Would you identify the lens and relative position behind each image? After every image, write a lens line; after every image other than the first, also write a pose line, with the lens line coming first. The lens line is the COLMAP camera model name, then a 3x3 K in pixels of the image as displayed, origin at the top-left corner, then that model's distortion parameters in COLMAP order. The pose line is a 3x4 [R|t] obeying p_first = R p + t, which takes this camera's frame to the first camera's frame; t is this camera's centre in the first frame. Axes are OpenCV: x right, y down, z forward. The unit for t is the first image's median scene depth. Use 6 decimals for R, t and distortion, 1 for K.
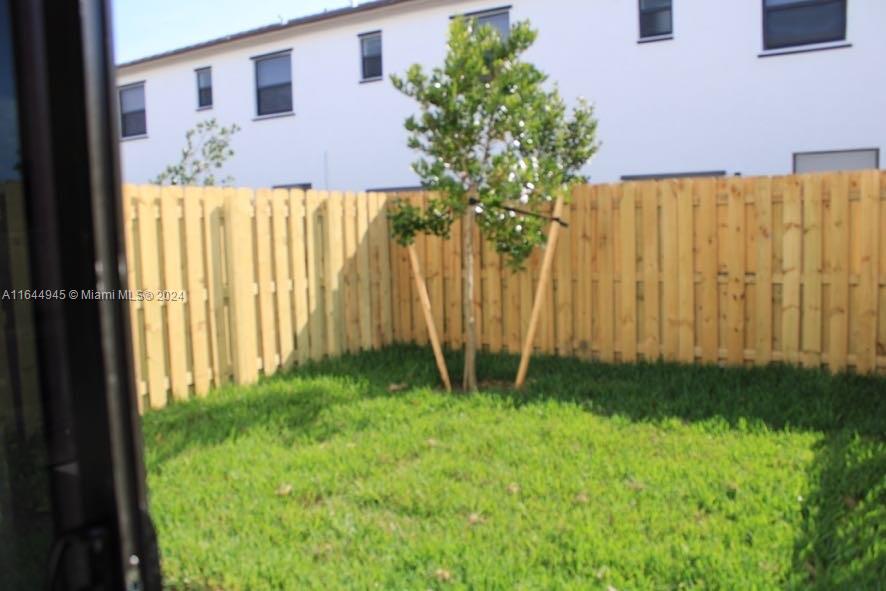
lens RADIAL K [[746.4, 0, 443.0], [0, 746.4, 295.5], [0, 0, 1]] dist [-0.157180, 0.144781]
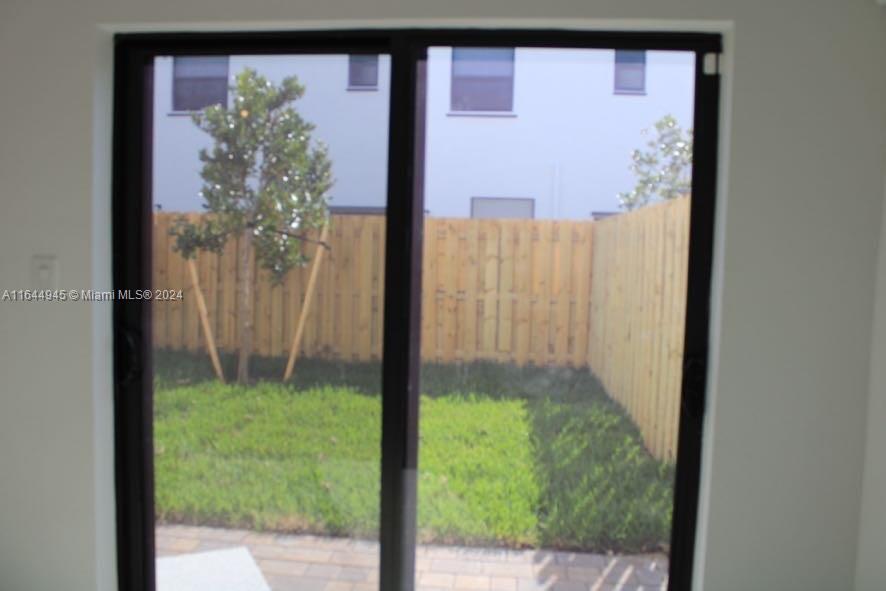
lens RADIAL K [[746.4, 0, 443.0], [0, 746.4, 295.5], [0, 0, 1]] dist [-0.157180, 0.144781]
pose [[0.898465, 0.026775, 0.438229, -0.197102], [-0.012605, 0.999300, -0.035213, 0.024195], [-0.438865, 0.026114, 0.898173, -0.190634]]
